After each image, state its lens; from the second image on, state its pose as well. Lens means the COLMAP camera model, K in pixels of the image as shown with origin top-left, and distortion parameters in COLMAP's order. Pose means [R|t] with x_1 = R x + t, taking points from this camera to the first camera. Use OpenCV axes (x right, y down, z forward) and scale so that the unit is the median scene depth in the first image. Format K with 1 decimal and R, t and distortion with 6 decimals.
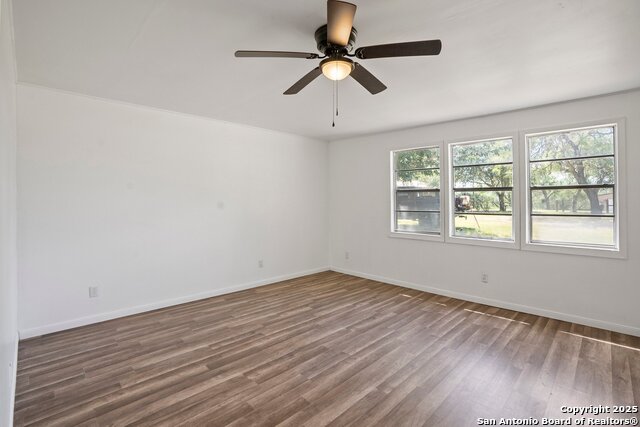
lens RADIAL K [[297.1, 0, 319.3], [0, 297.1, 209.5], [0, 0, 1]] dist [-0.064867, 0.021778]
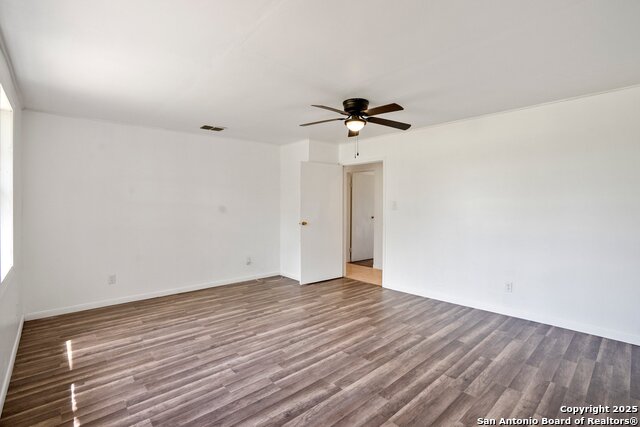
lens RADIAL K [[297.1, 0, 320.2], [0, 297.1, 210.7], [0, 0, 1]] dist [-0.064867, 0.021778]
pose [[-0.998470, -0.000738, 0.055293, 0.113544], [0.001748, 0.998990, 0.044899, -0.052055], [-0.055270, 0.044927, -0.997460, 1.835048]]
